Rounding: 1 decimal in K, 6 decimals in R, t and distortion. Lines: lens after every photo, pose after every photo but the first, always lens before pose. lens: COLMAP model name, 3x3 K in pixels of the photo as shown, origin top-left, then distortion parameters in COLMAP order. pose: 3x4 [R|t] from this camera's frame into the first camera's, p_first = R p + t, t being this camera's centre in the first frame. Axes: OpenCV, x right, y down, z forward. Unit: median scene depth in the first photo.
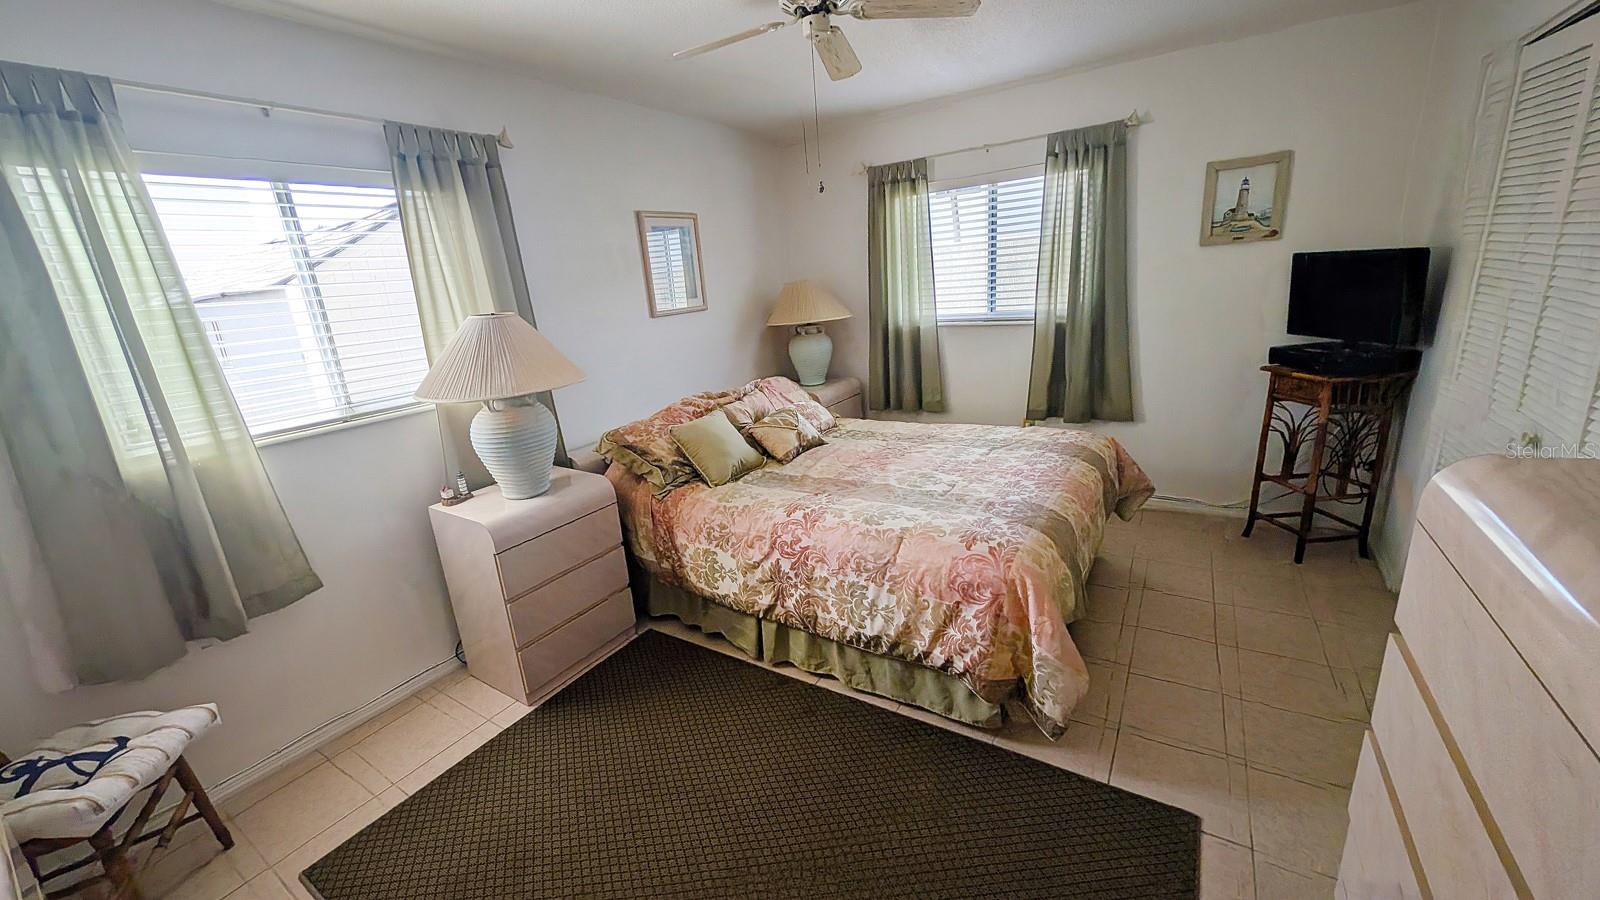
lens RADIAL K [[613.0, 0, 793.4], [0, 613.0, 451.9], [0, 0, 1]] dist [0.001988, 0.000043]
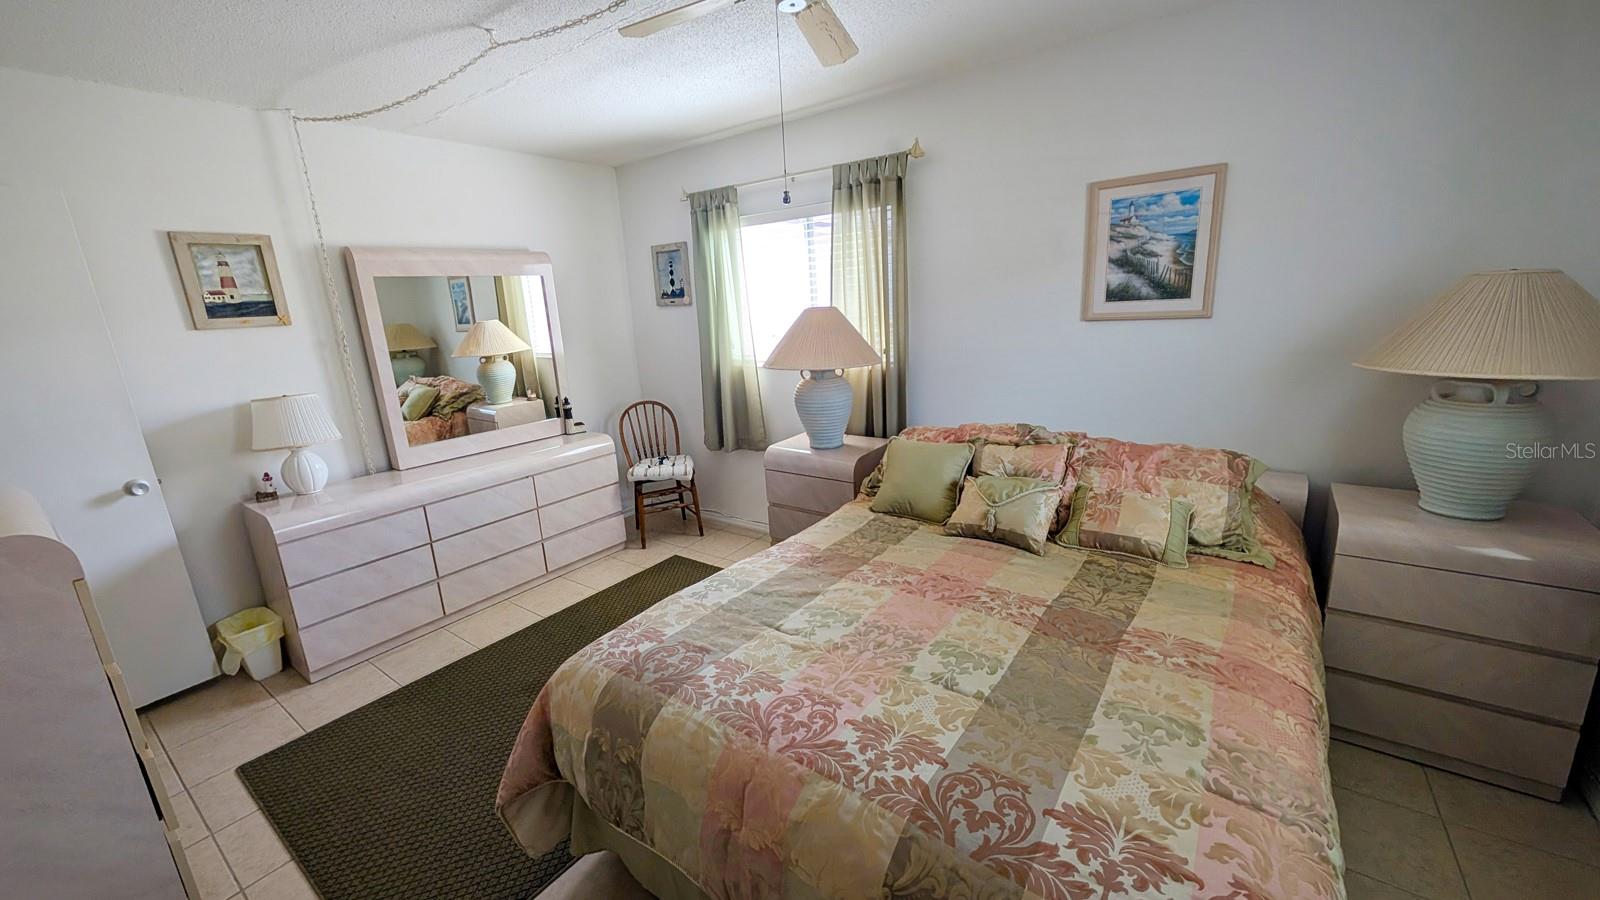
lens RADIAL K [[613.0, 0, 796.6], [0, 613.0, 443.2], [0, 0, 1]] dist [0.001988, 0.000043]
pose [[-0.048061, 0.321962, -0.945532, 0.777800], [-0.216596, 0.920742, 0.324530, -0.334811], [0.975078, 0.220396, 0.025484, 0.877834]]
